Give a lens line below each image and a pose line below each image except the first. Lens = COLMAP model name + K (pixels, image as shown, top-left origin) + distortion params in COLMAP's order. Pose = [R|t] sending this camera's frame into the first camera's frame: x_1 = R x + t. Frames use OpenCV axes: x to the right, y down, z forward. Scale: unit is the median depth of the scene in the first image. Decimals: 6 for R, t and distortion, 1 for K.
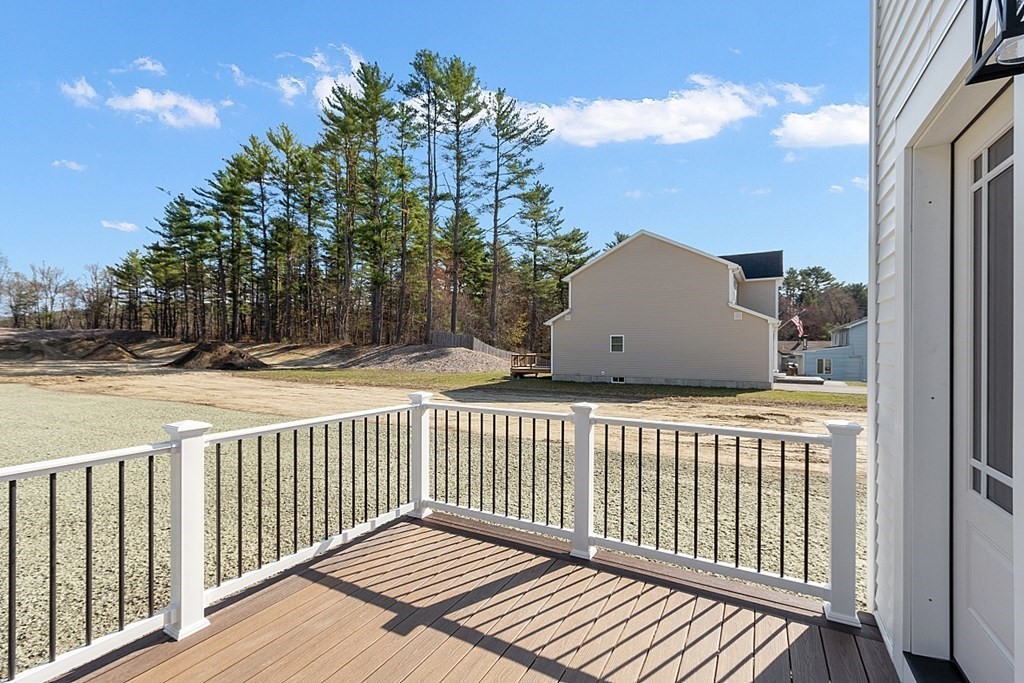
lens RADIAL K [[480.8, 0, 535.5], [0, 480.8, 341.4], [0, 0, 1]] dist [-0.002965, -0.000567]
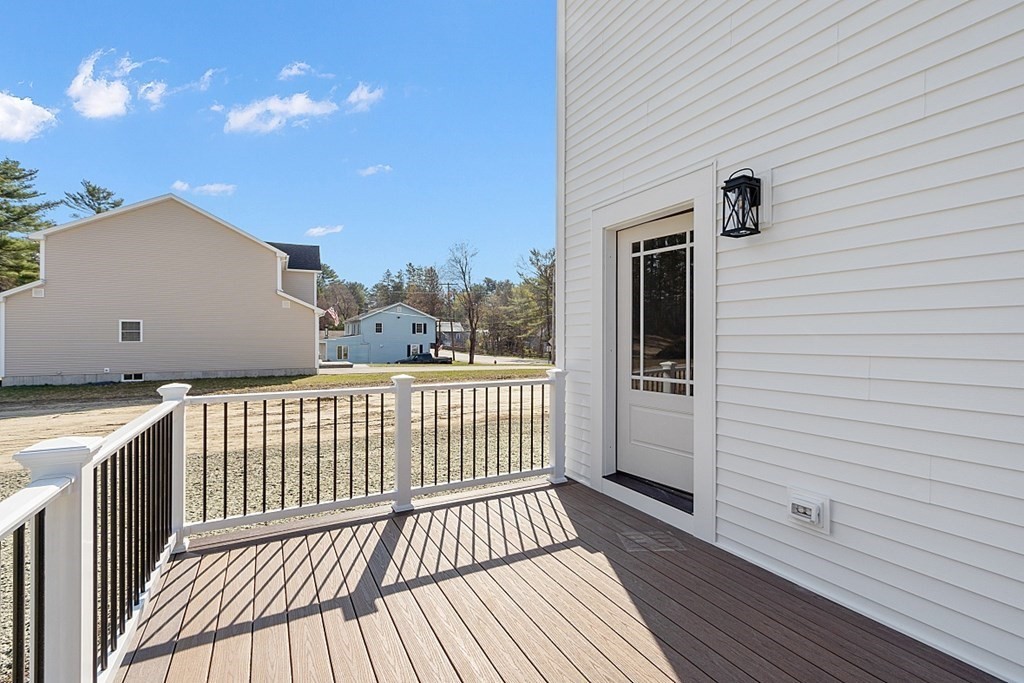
lens RADIAL K [[480.8, 0, 535.5], [0, 480.8, 341.4], [0, 0, 1]] dist [-0.002965, -0.000567]
pose [[0.475875, -0.009662, 0.879460, -0.221813], [-0.003956, 0.999906, 0.013126, 0.009495], [-0.879504, -0.009726, 0.475792, 0.055626]]
